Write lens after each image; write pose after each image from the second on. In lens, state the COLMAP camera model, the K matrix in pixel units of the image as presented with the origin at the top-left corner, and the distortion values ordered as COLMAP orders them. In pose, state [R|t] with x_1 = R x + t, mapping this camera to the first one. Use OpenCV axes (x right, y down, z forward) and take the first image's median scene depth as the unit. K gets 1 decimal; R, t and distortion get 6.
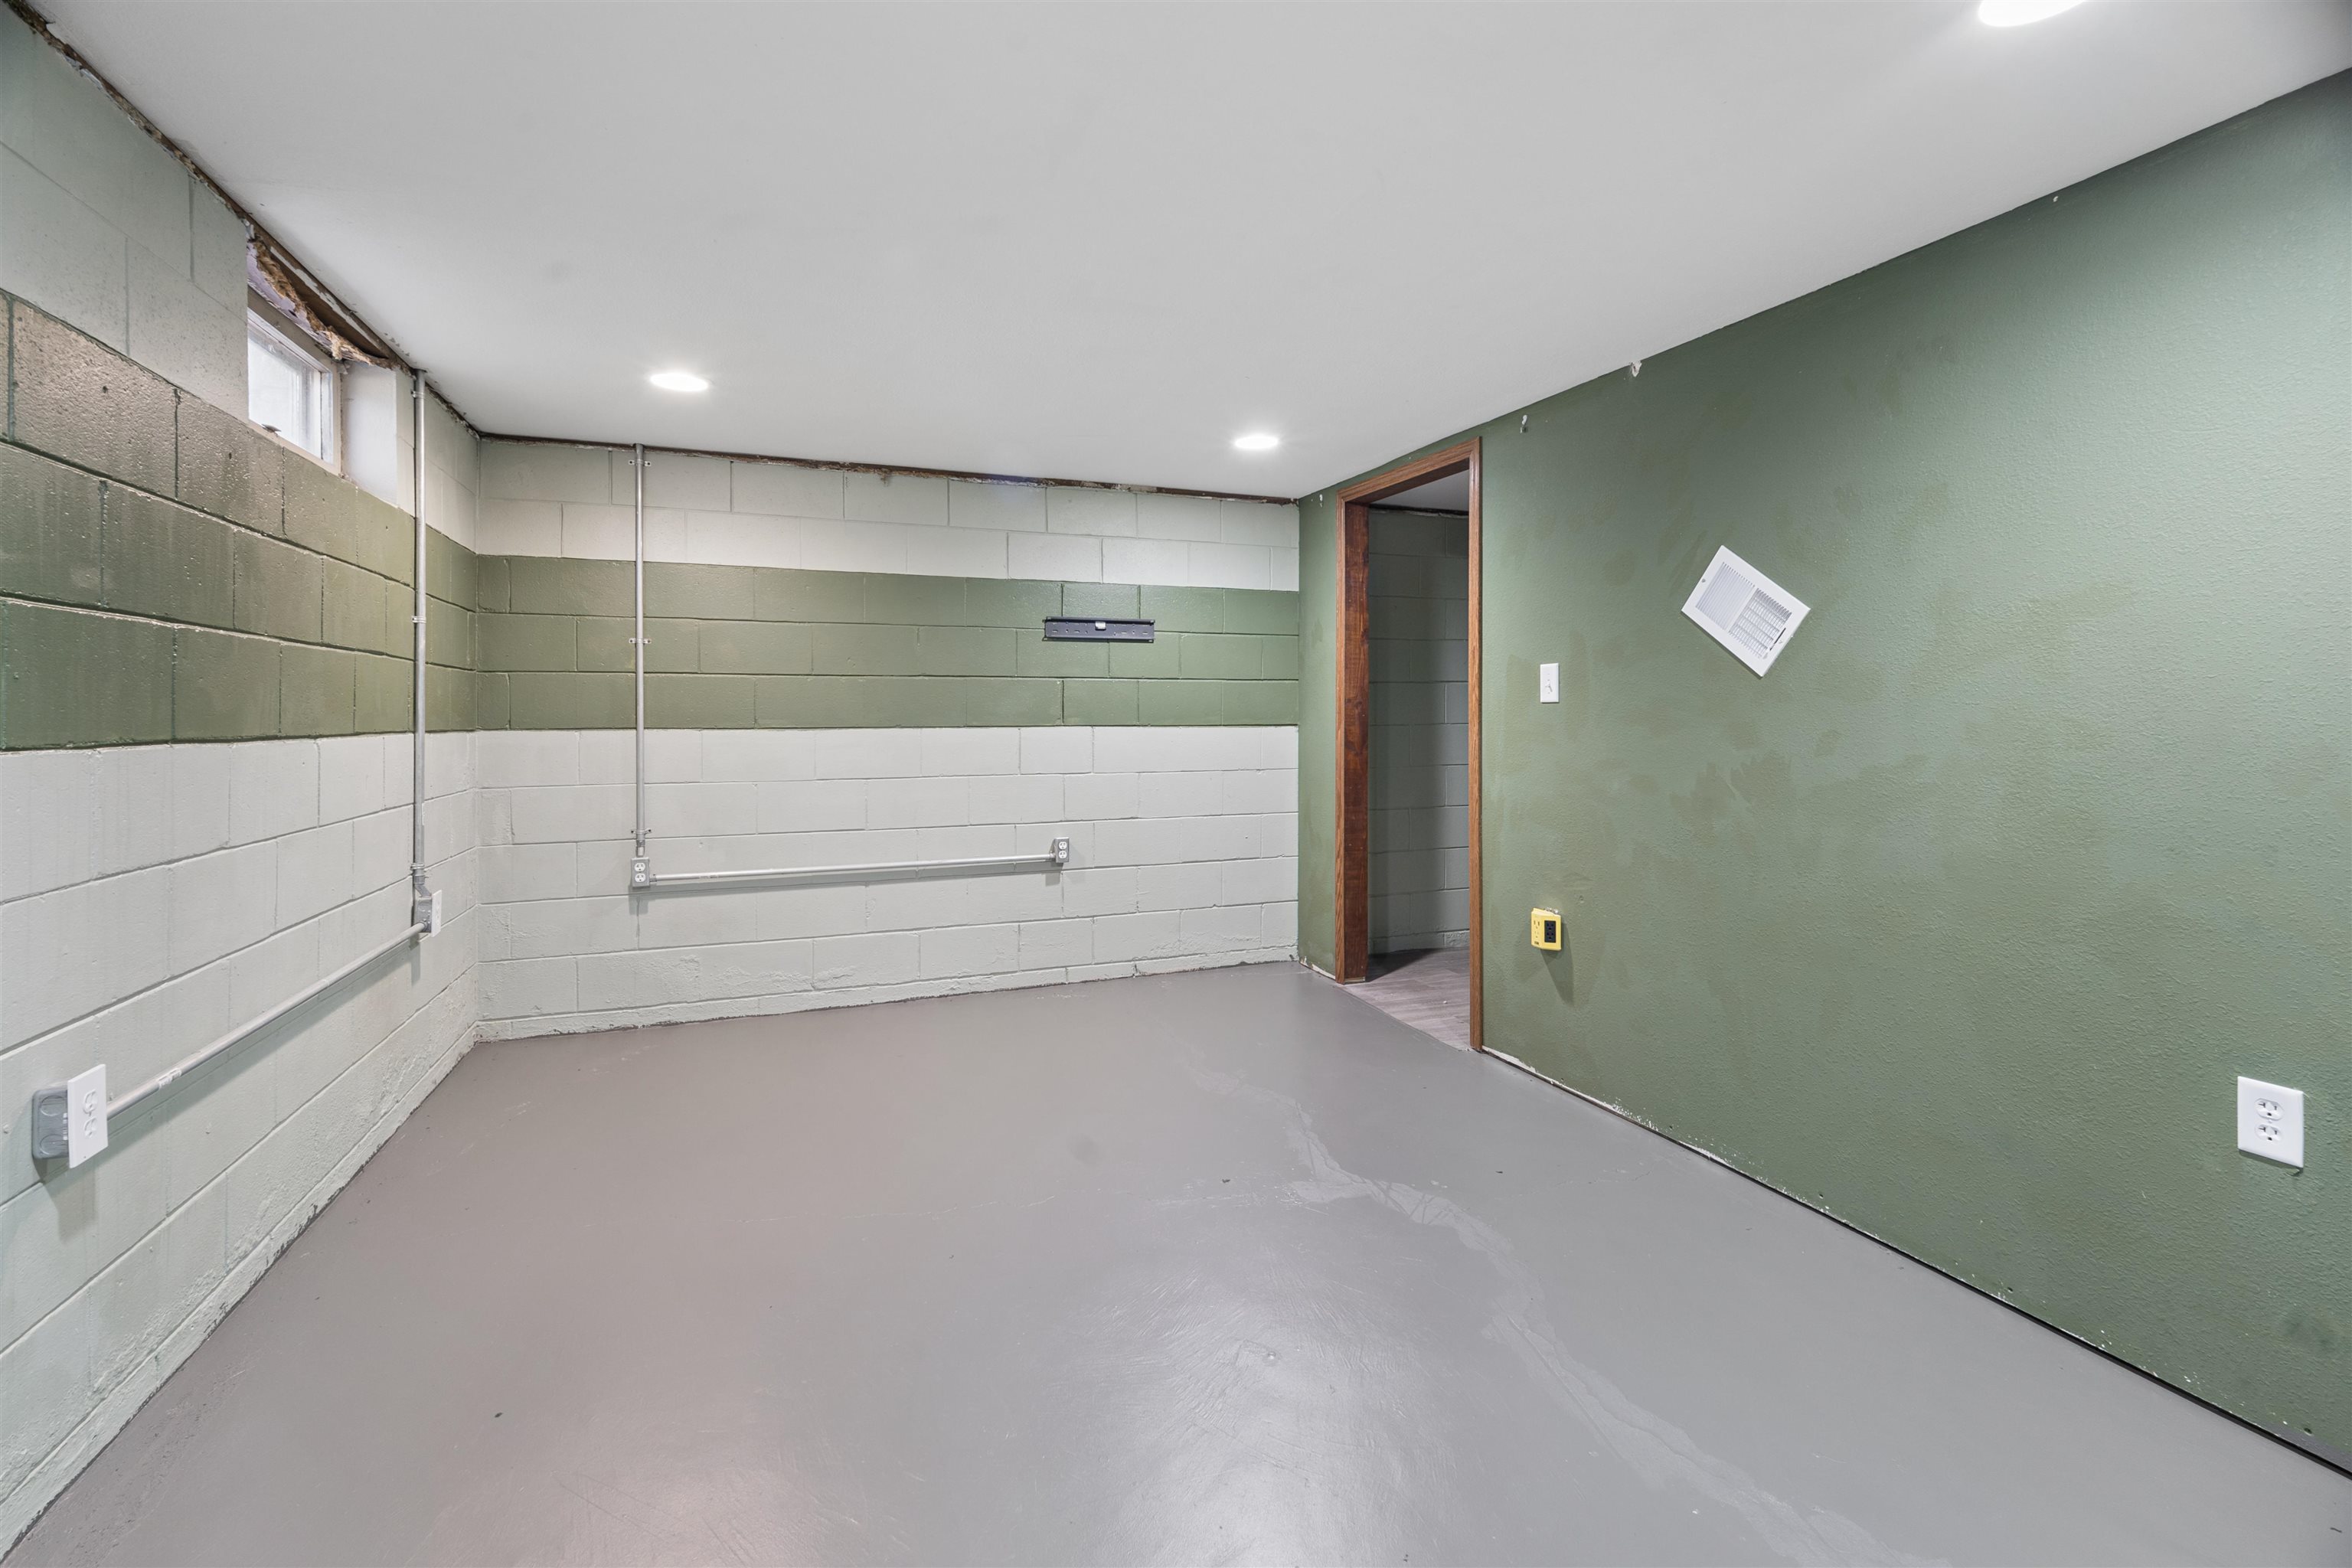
lens RADIAL K [[1000.5, 0, 1161.6], [0, 1000.5, 714.8], [0, 0, 1]] dist [0.001047, -0.001249]
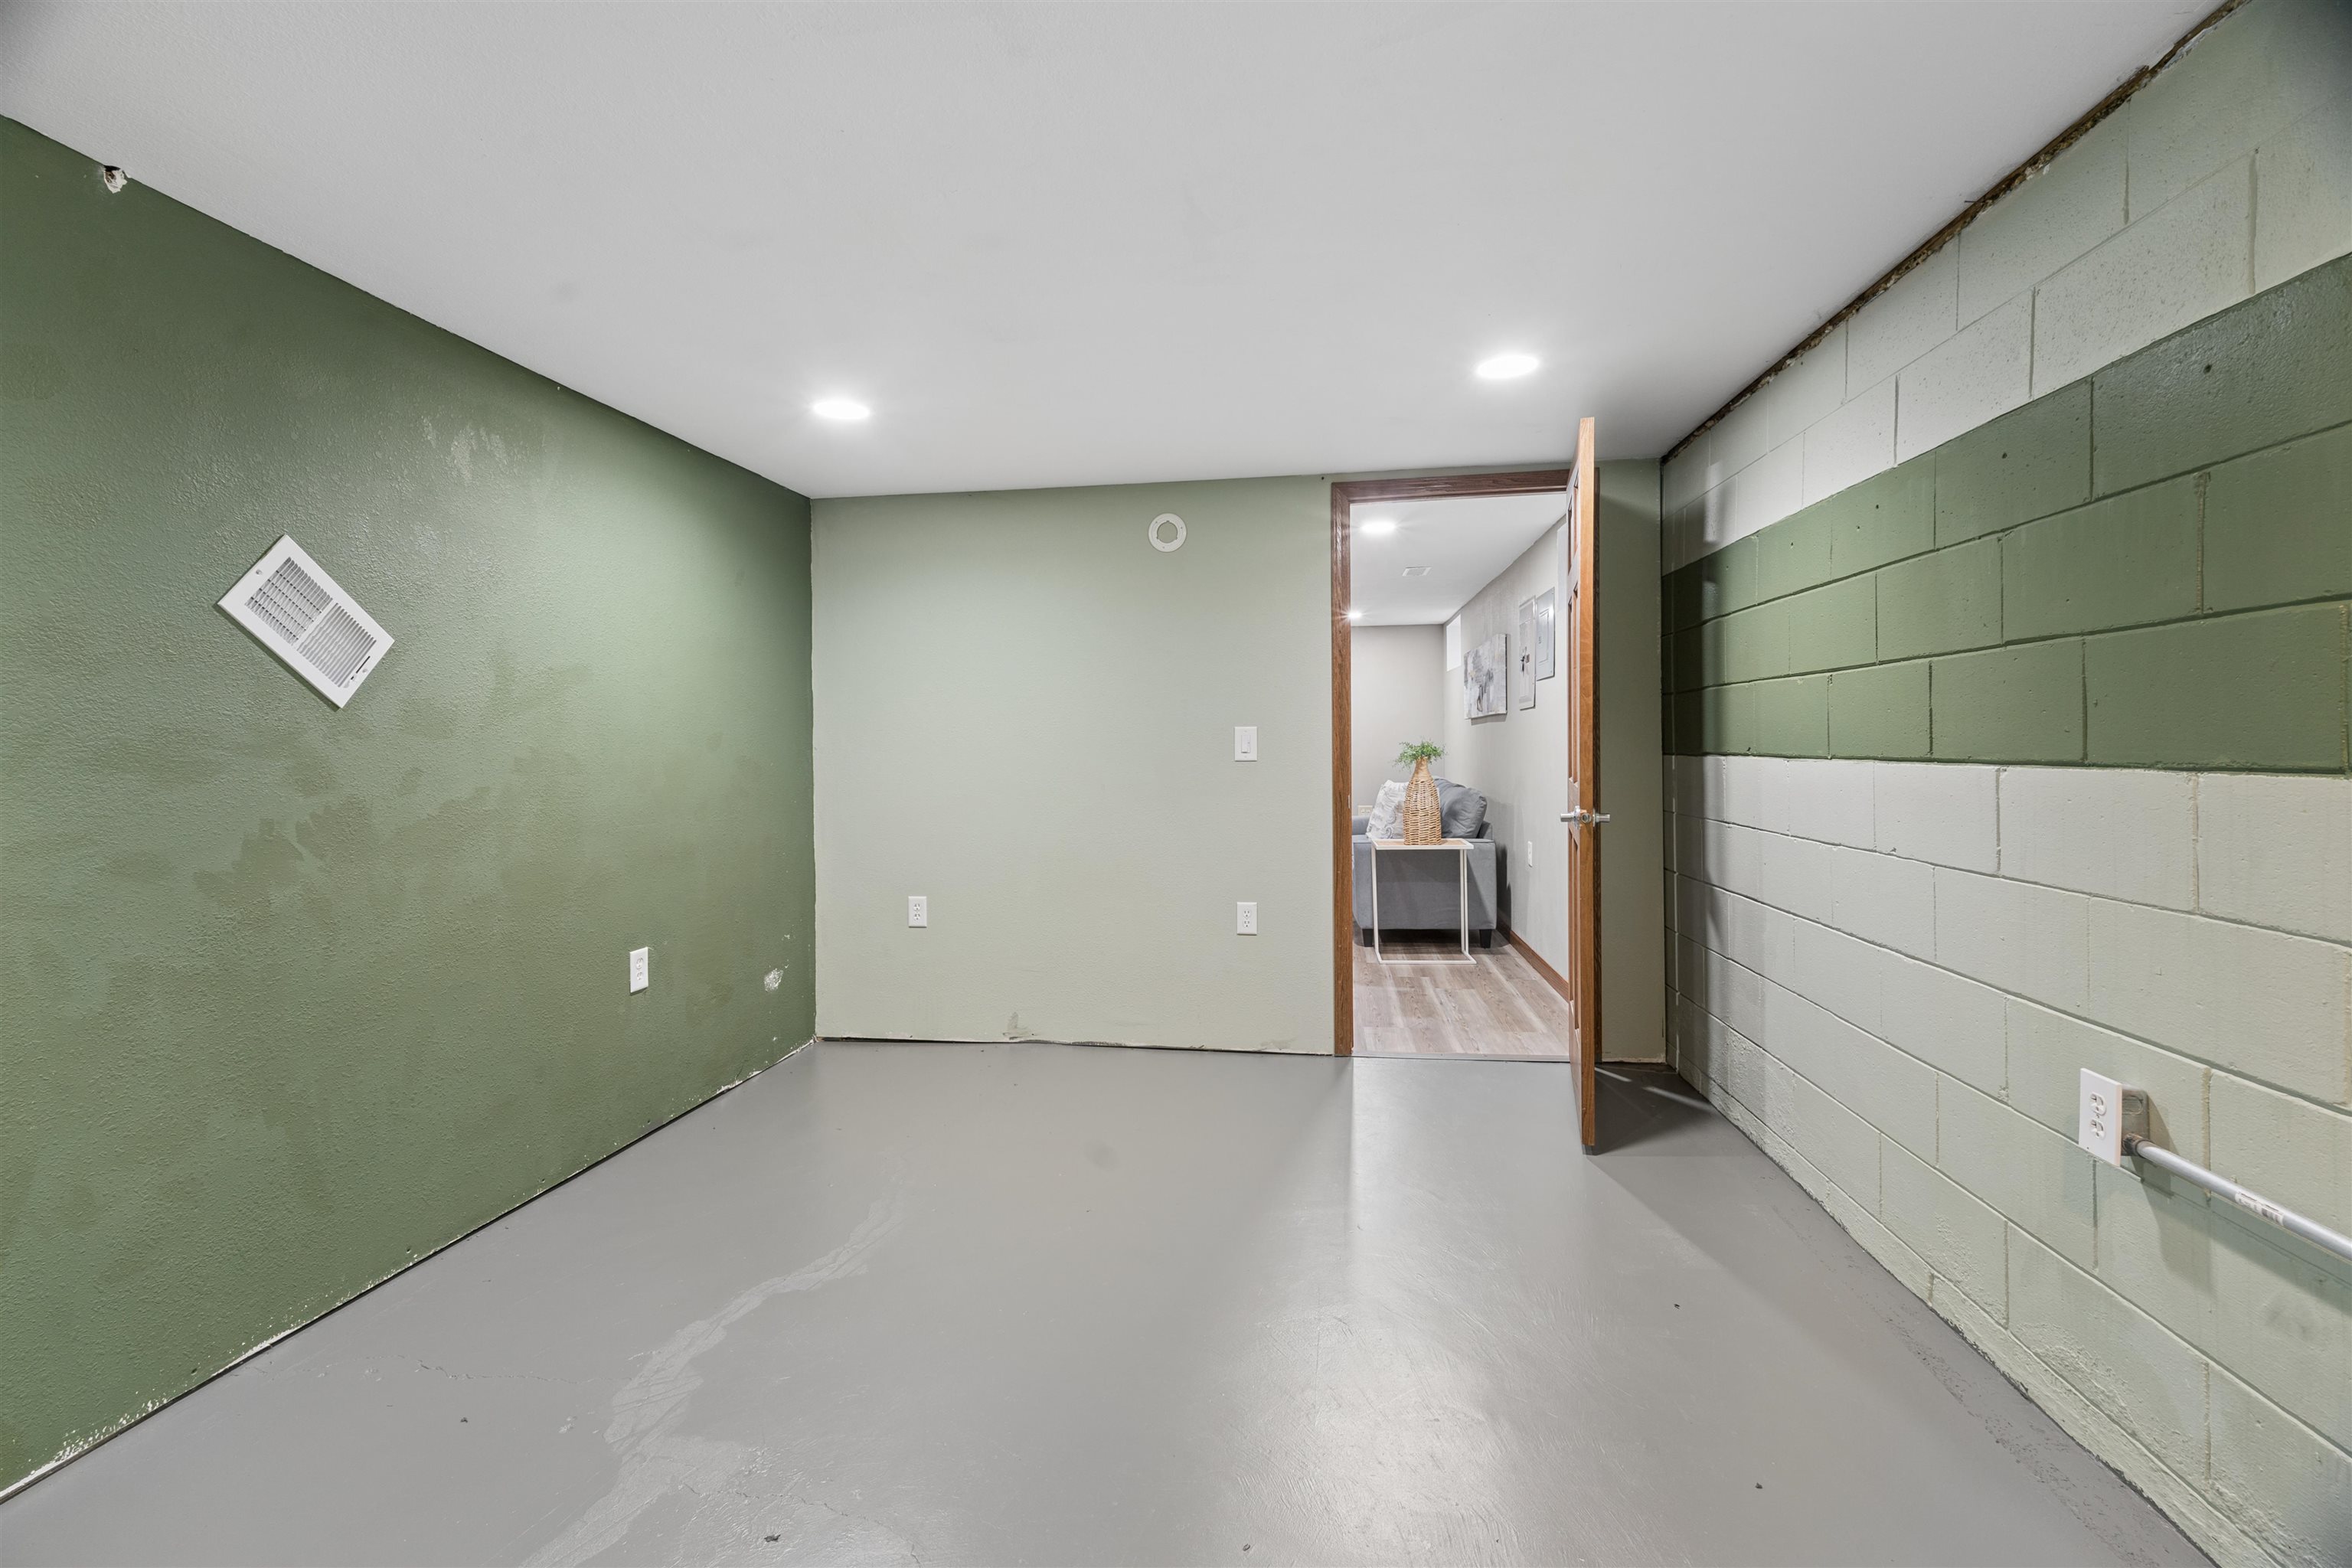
lens RADIAL K [[1000.5, 0, 1166.8], [0, 1000.5, 769.9], [0, 0, 1]] dist [0.001047, -0.001249]
pose [[-0.868343, -0.003214, 0.495953, -0.439275], [0.010482, 0.999637, 0.024832, 0.000441], [-0.495853, 0.026761, -0.867994, 1.417669]]
